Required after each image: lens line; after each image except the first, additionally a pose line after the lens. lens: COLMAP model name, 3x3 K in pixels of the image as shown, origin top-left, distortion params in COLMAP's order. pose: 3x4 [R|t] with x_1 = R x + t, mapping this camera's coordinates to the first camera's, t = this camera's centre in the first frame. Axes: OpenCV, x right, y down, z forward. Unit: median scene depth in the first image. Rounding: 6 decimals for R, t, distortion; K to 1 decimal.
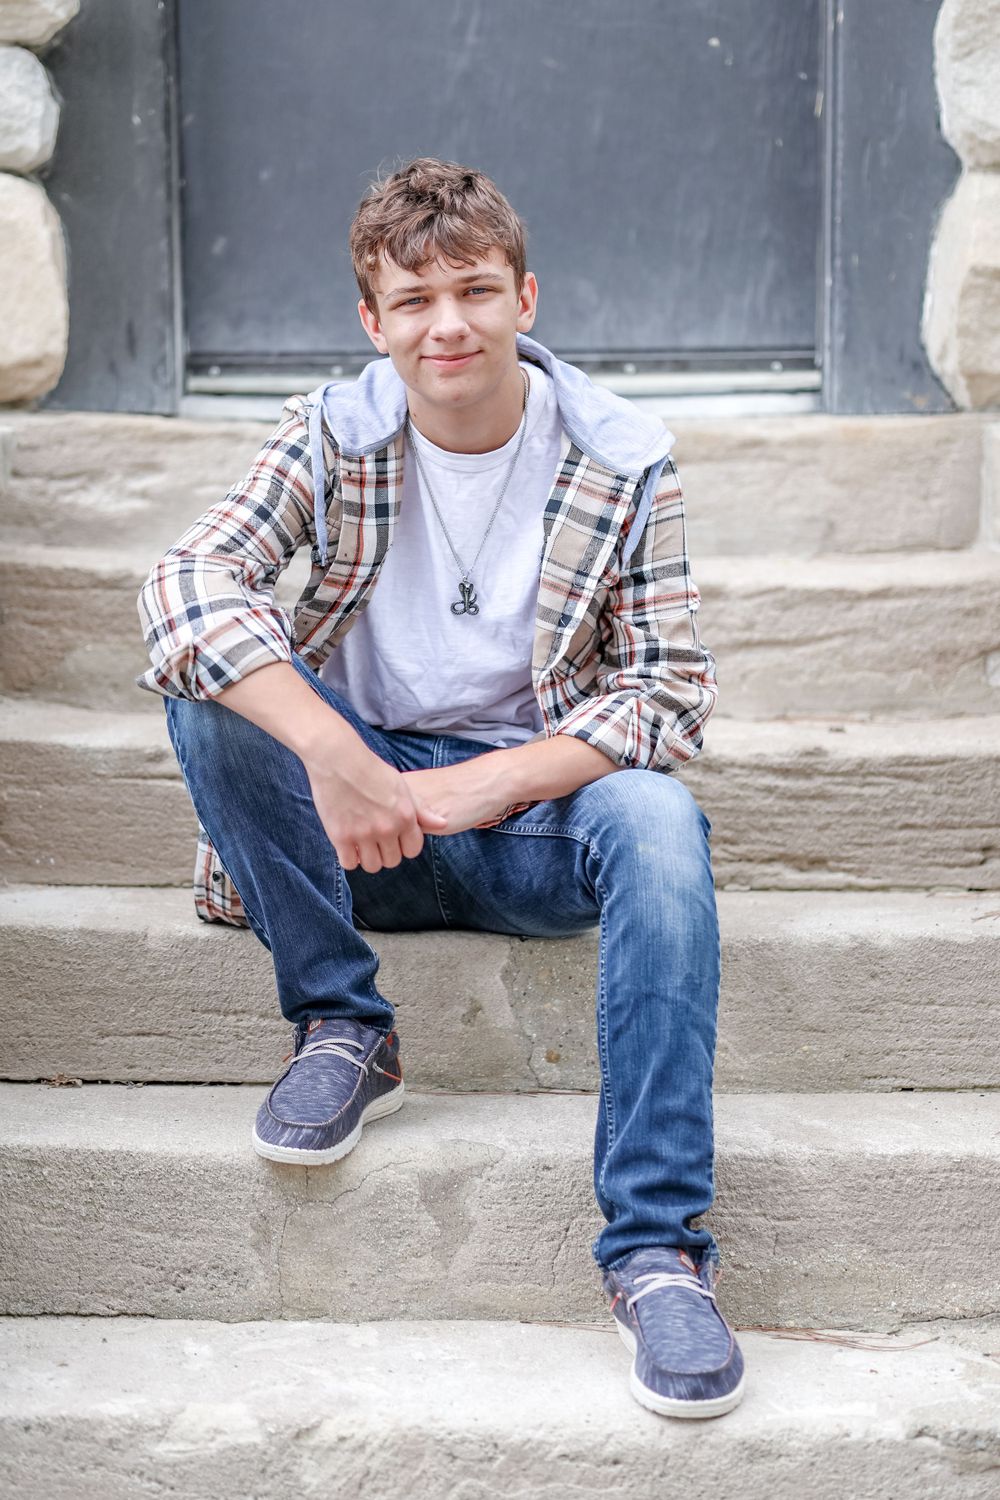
lens RADIAL K [[4583.3, 0, 560.7], [0, 4583.3, 750.9], [0, 0, 1]] dist [0.769539, -4.703636]
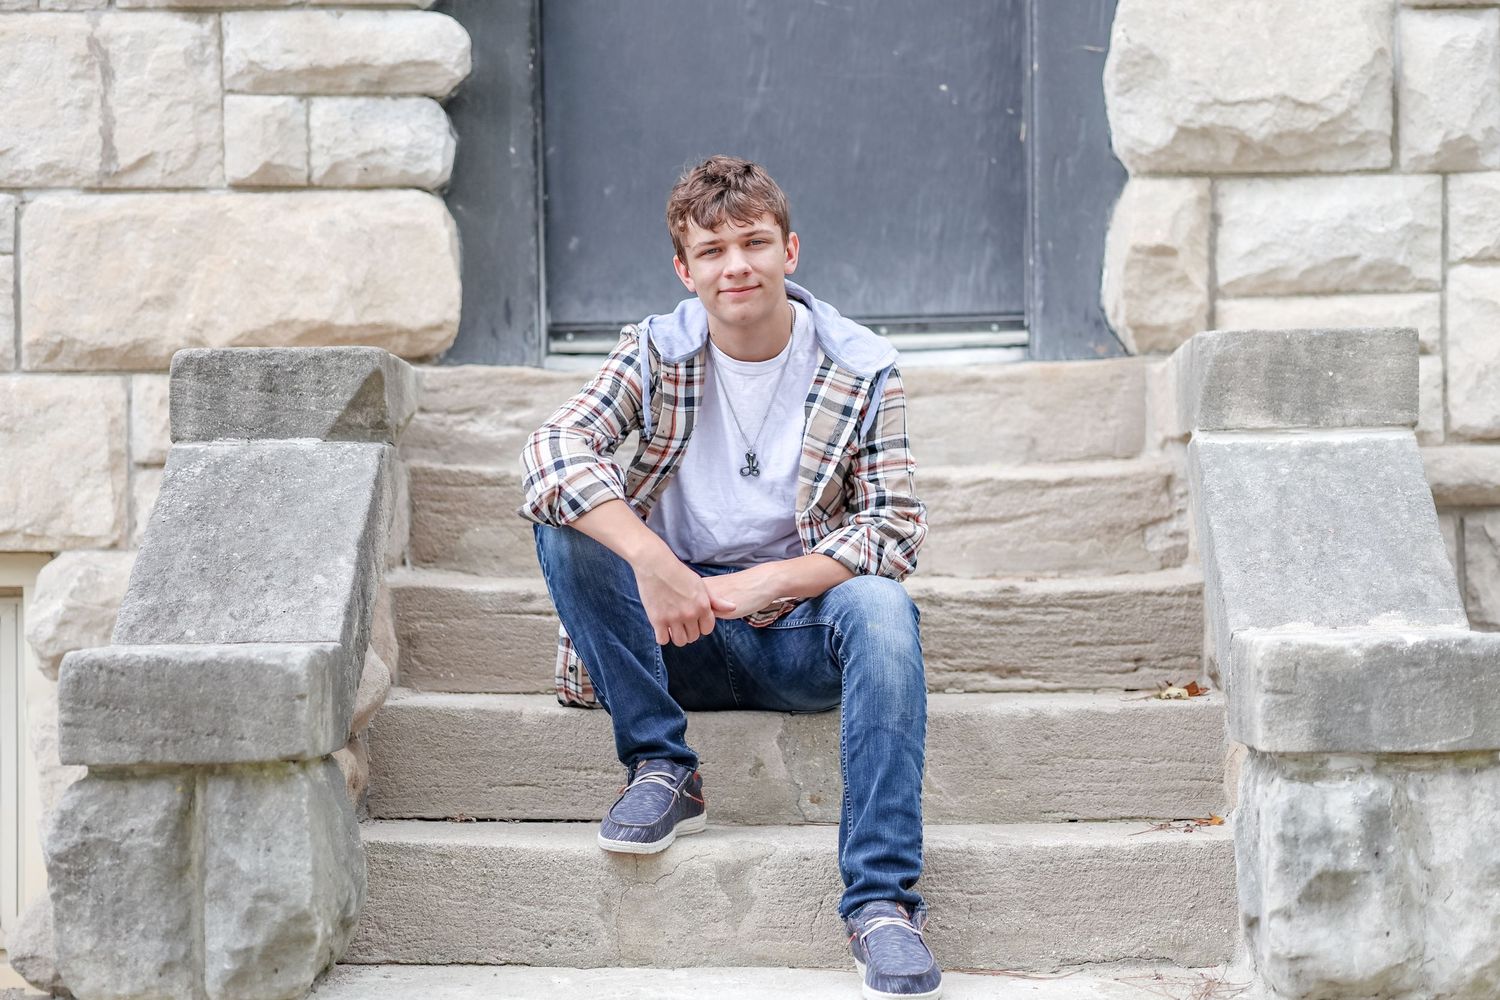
lens RADIAL K [[4583.3, 0, 750.0], [0, 4583.3, 500.0], [0, 0, 1]] dist [0.769539, -4.703636]
pose [[0.999347, -0.009128, -0.034953, 0.027805], [0.006308, 0.996779, -0.079951, 0.087130], [0.035570, 0.079678, 0.996186, -0.380494]]
